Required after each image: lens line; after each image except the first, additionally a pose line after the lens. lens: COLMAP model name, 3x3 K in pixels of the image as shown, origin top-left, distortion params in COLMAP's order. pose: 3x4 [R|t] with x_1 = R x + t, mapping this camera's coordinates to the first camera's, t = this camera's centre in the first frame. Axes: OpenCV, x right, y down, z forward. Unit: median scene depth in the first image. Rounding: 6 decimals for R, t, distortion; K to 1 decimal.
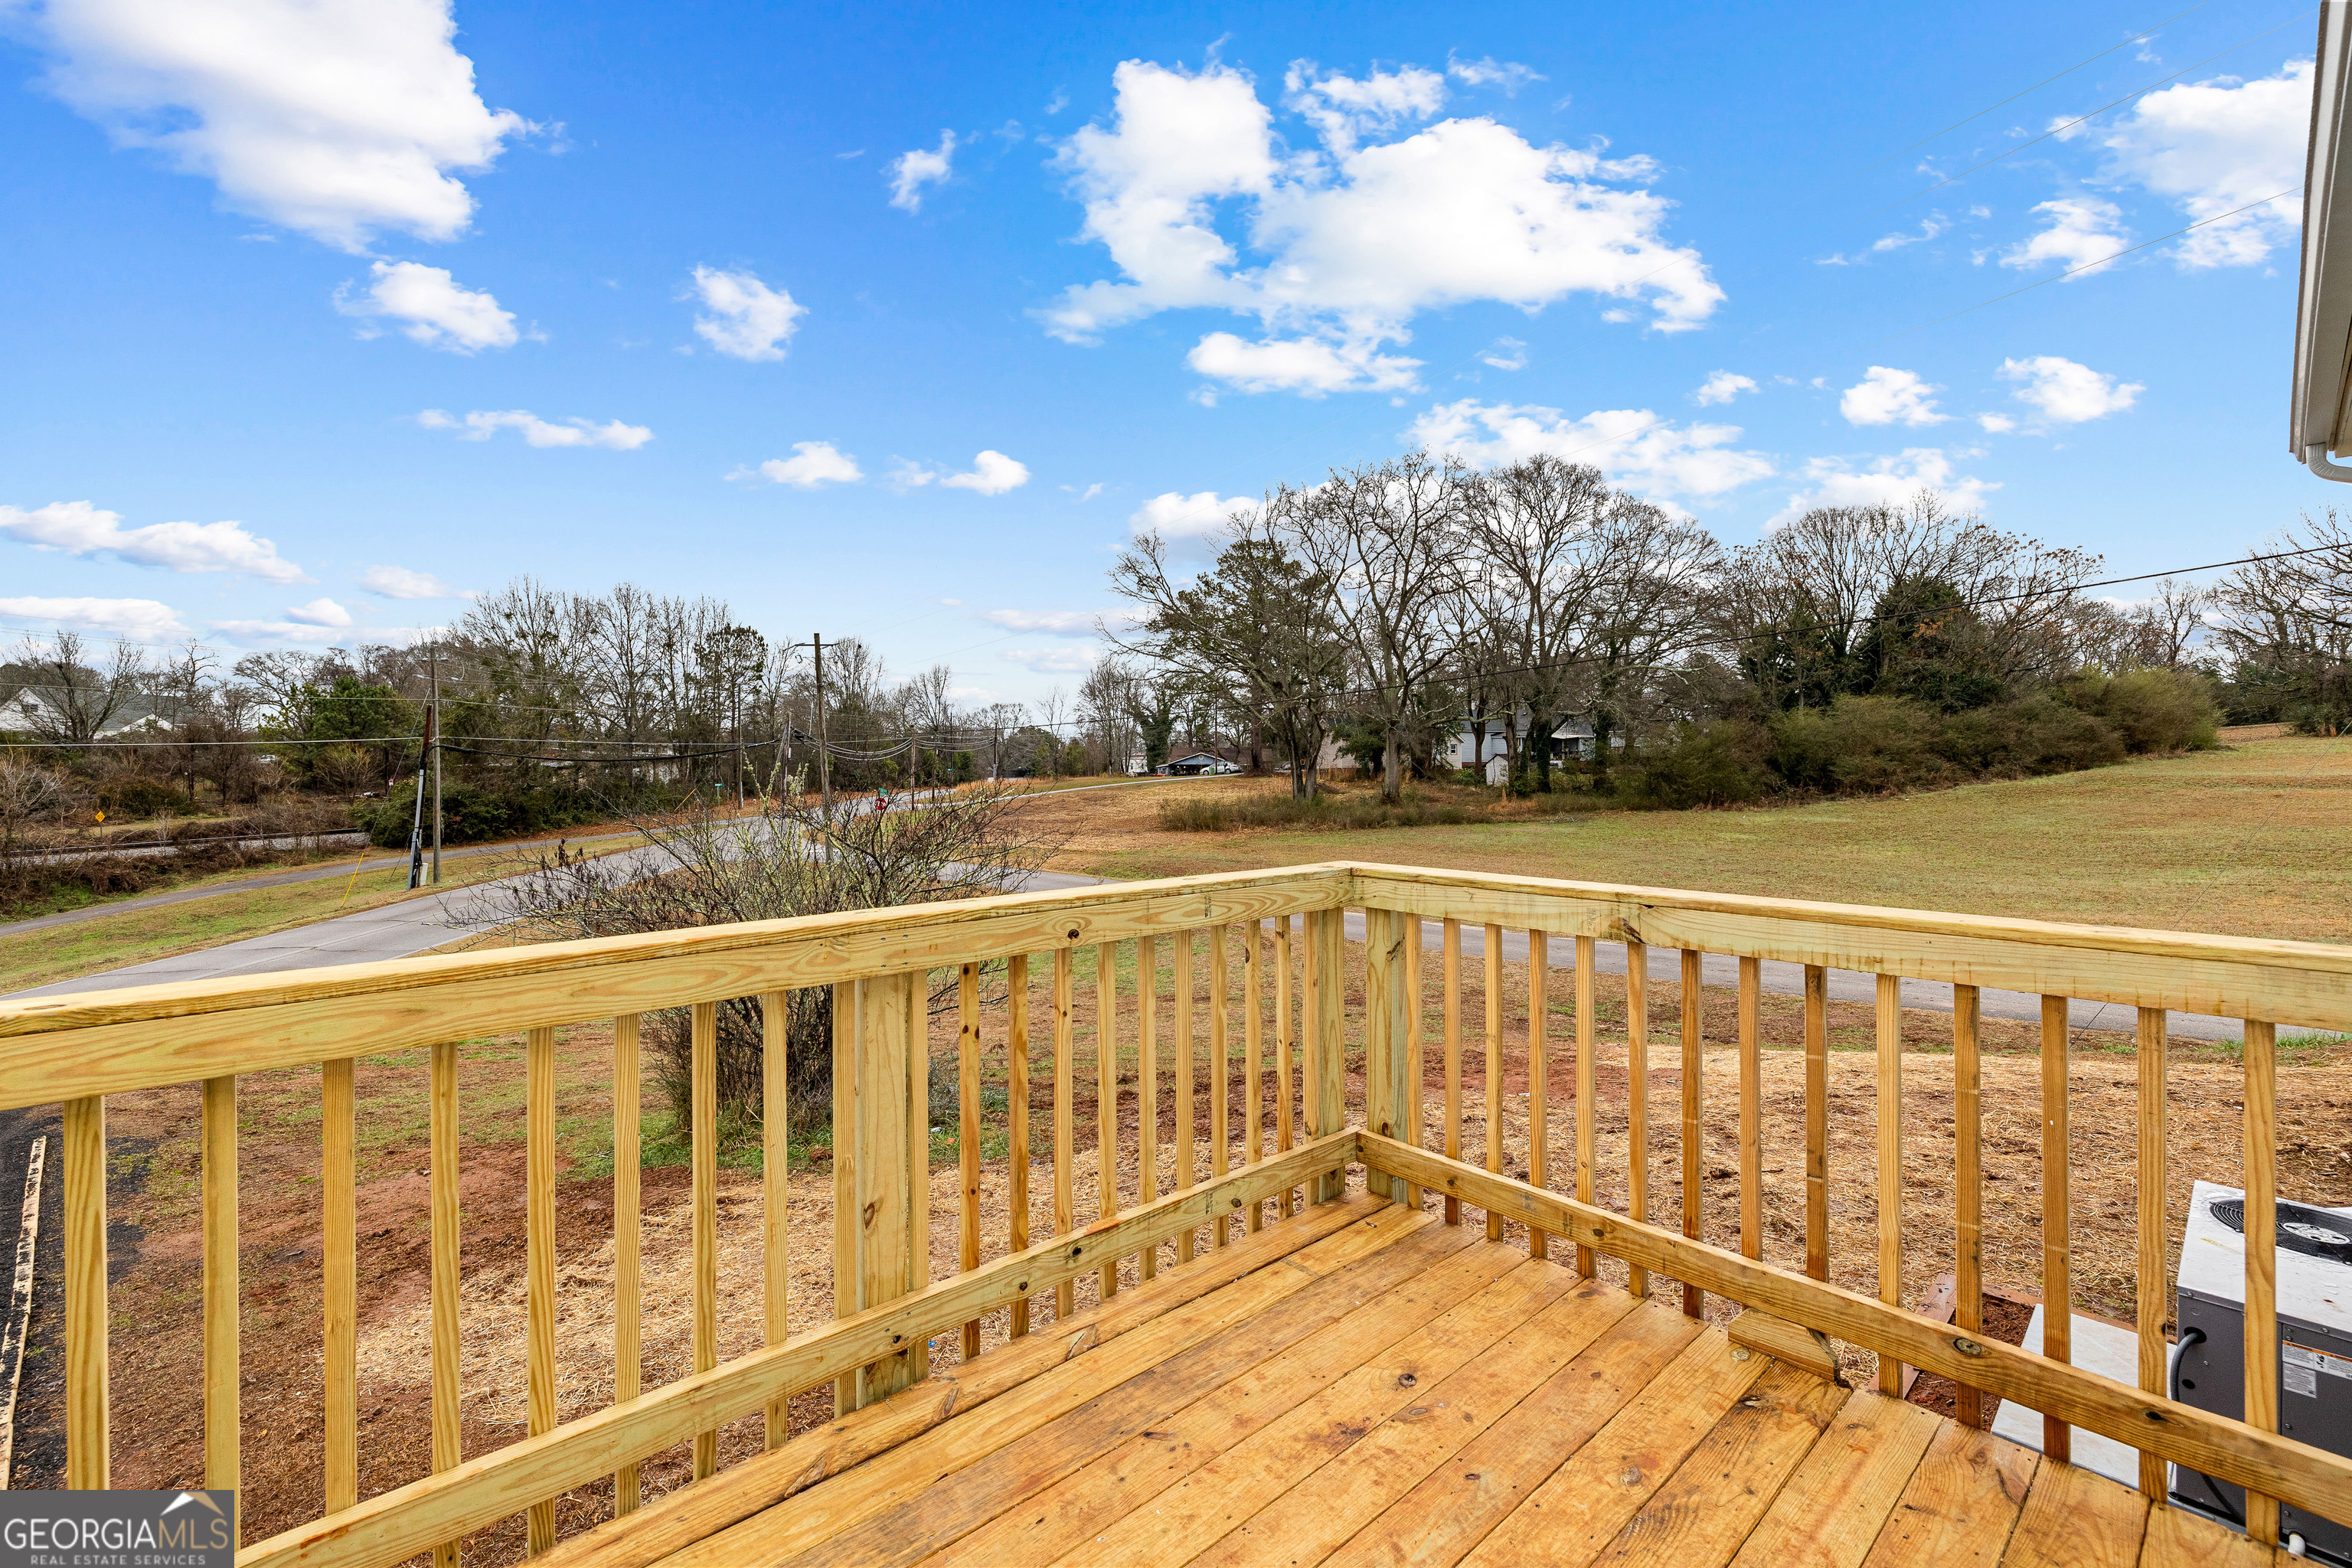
lens RADIAL K [[994.5, 0, 1179.2], [0, 994.5, 767.4], [0, 0, 1]] dist [0.001697, 0.000077]
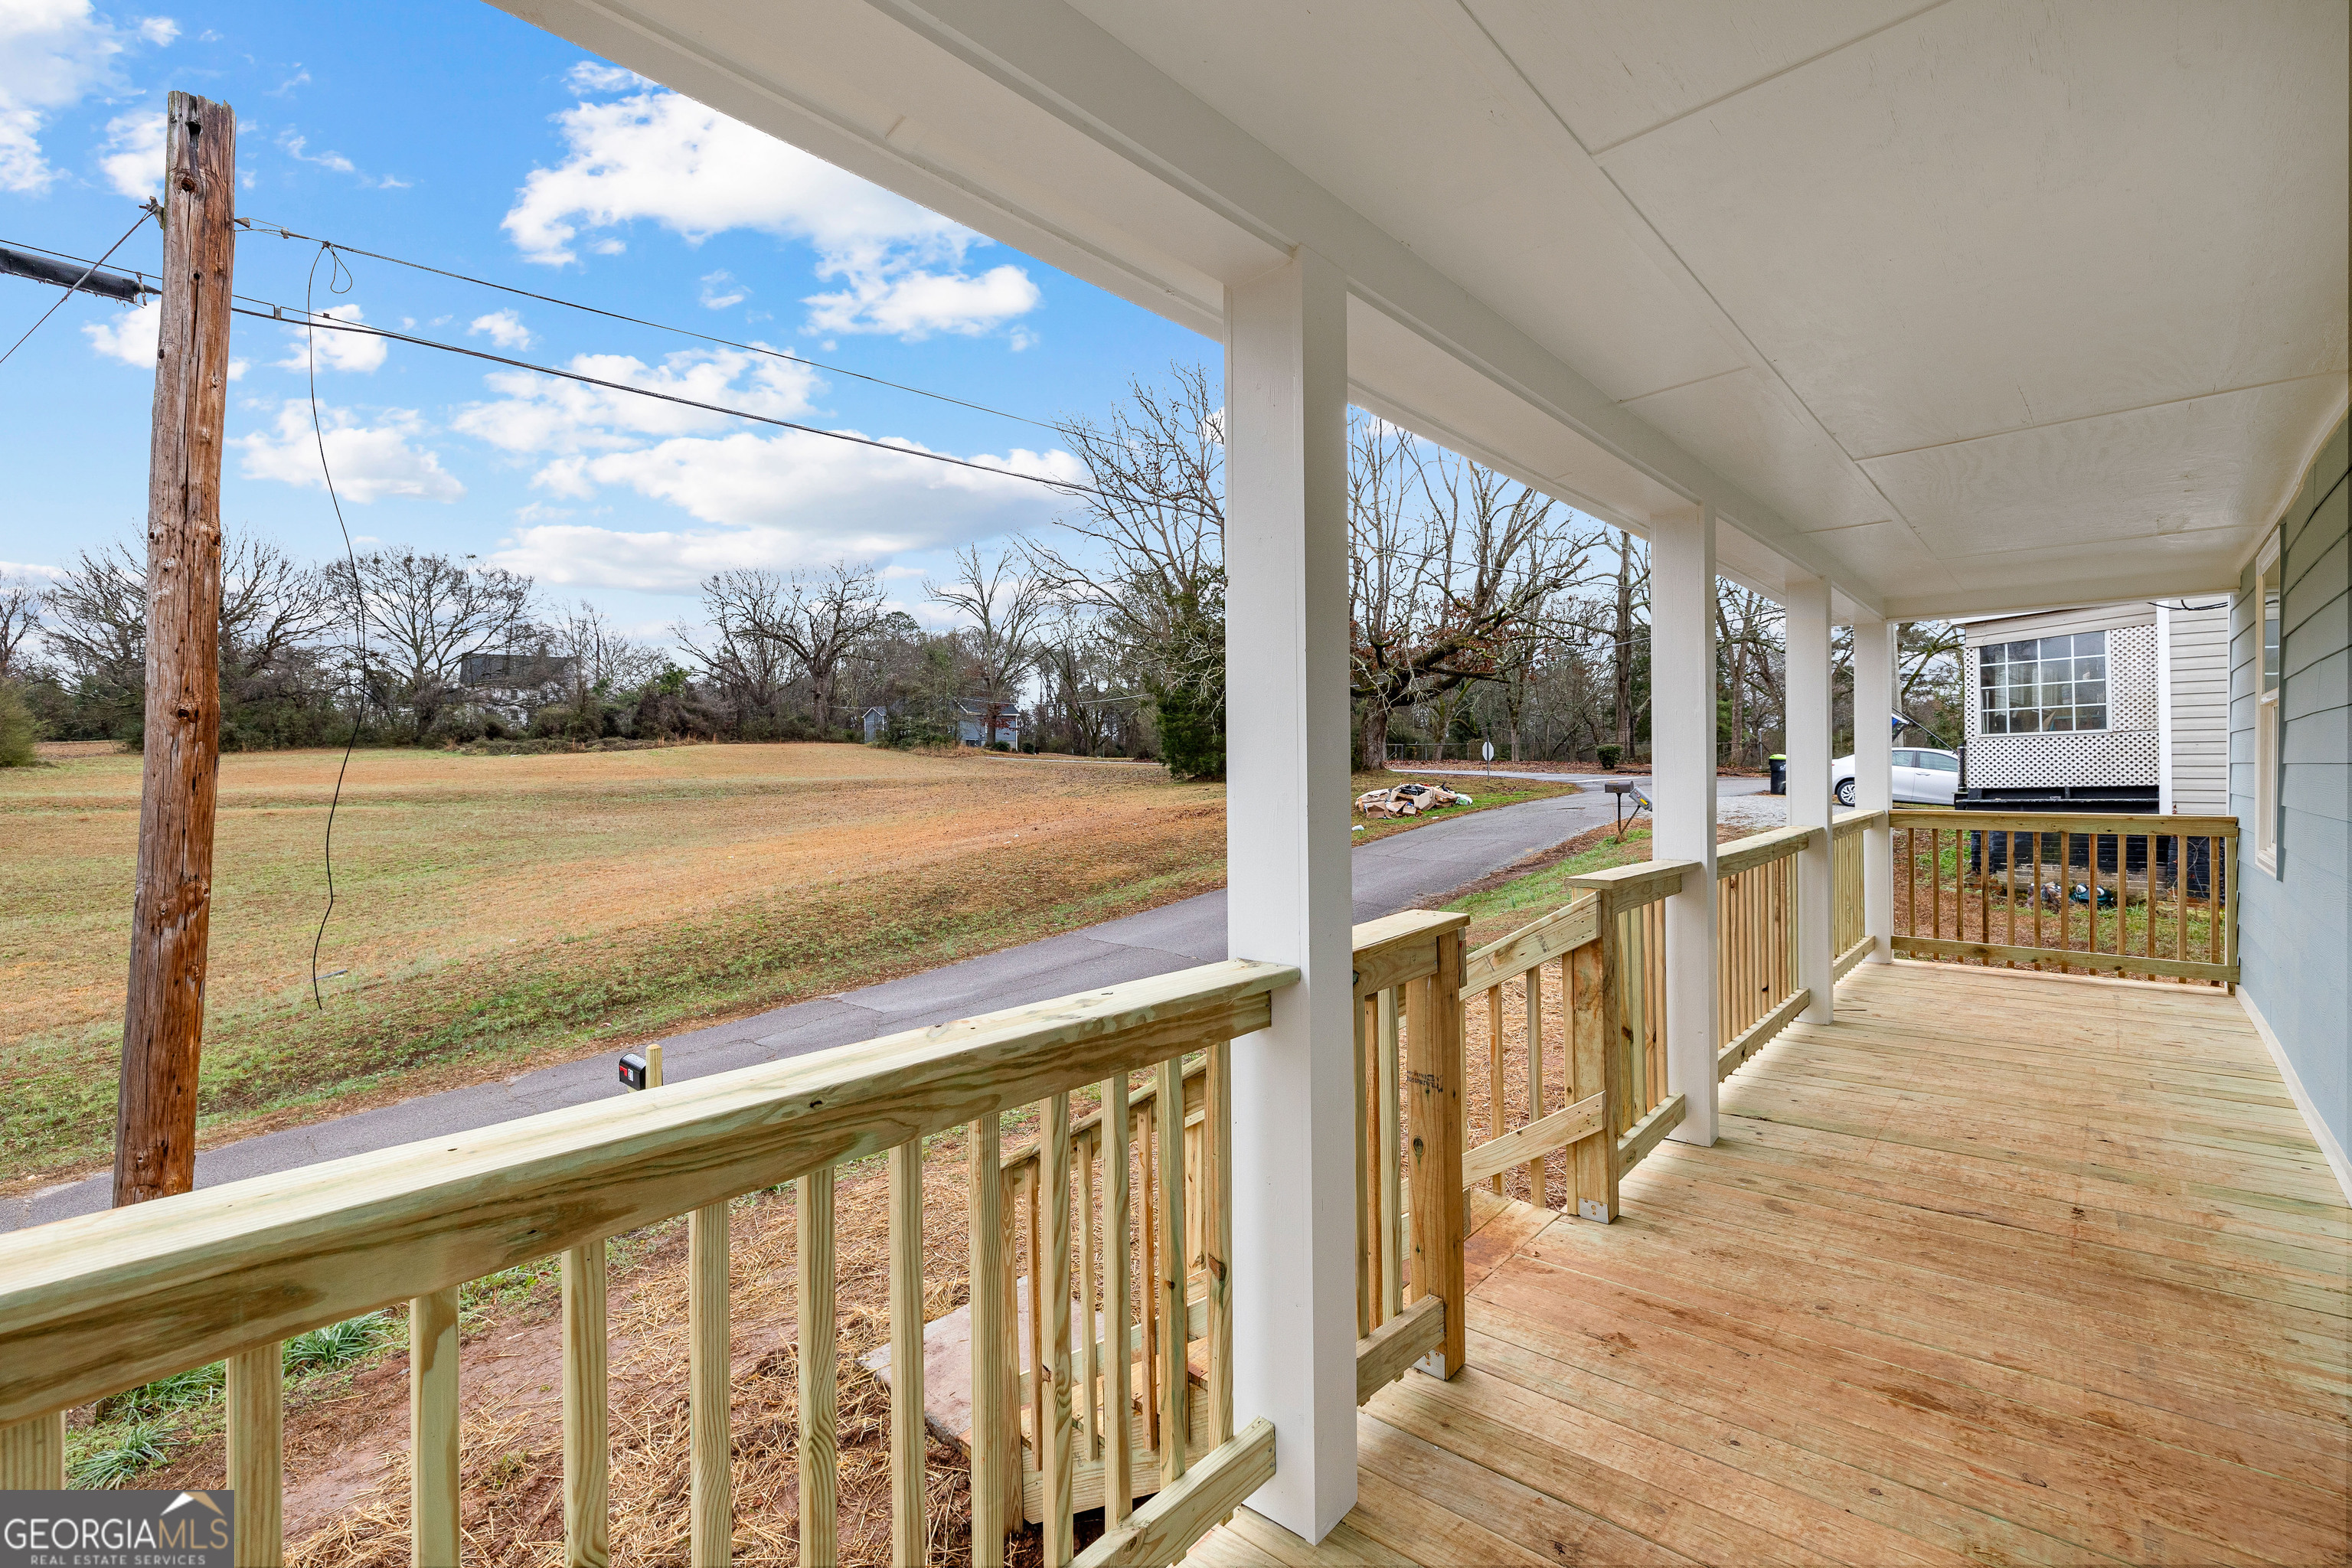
lens RADIAL K [[994.5, 0, 1168.7], [0, 994.5, 772.8], [0, 0, 1]] dist [0.001697, 0.000077]
pose [[-0.065565, 0.008303, 0.997814, 0.099713], [0.004212, 0.999959, -0.008044, -0.000910], [-0.997839, 0.003676, -0.065598, 0.064439]]
